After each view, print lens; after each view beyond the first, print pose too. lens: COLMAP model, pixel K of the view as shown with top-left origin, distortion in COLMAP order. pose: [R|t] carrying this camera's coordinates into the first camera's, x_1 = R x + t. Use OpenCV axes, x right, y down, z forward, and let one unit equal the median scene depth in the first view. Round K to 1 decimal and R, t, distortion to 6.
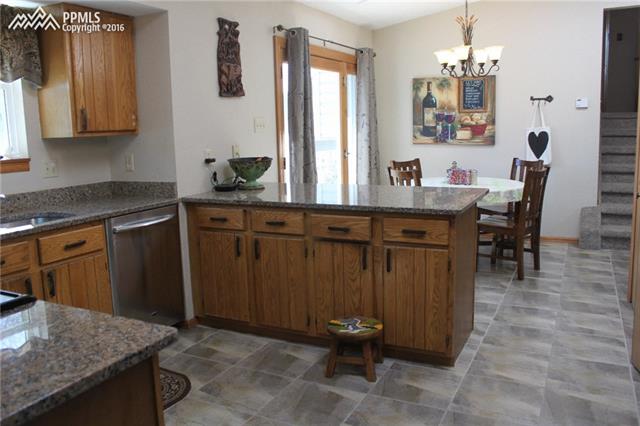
lens RADIAL K [[533.0, 0, 320.0], [0, 533.0, 213.0], [0, 0, 1]] dist [-0.181508, 0.155845]
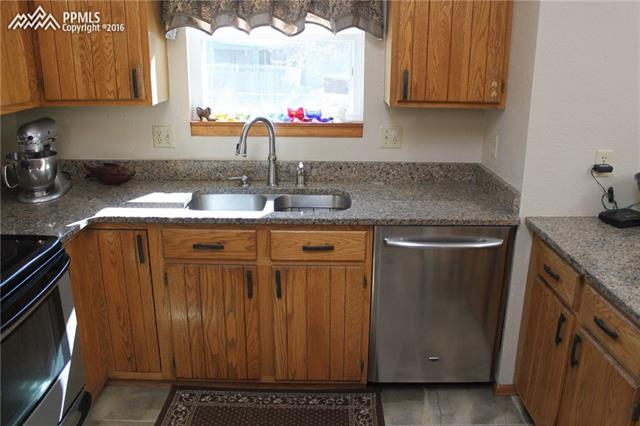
lens RADIAL K [[533.0, 0, 320.0], [0, 533.0, 213.0], [0, 0, 1]] dist [-0.181508, 0.155845]
pose [[0.448015, 0.291251, -0.845255, 0.182003], [-0.161288, 0.956265, 0.244014, -0.166066], [0.879357, 0.027008, 0.475397, 0.519626]]
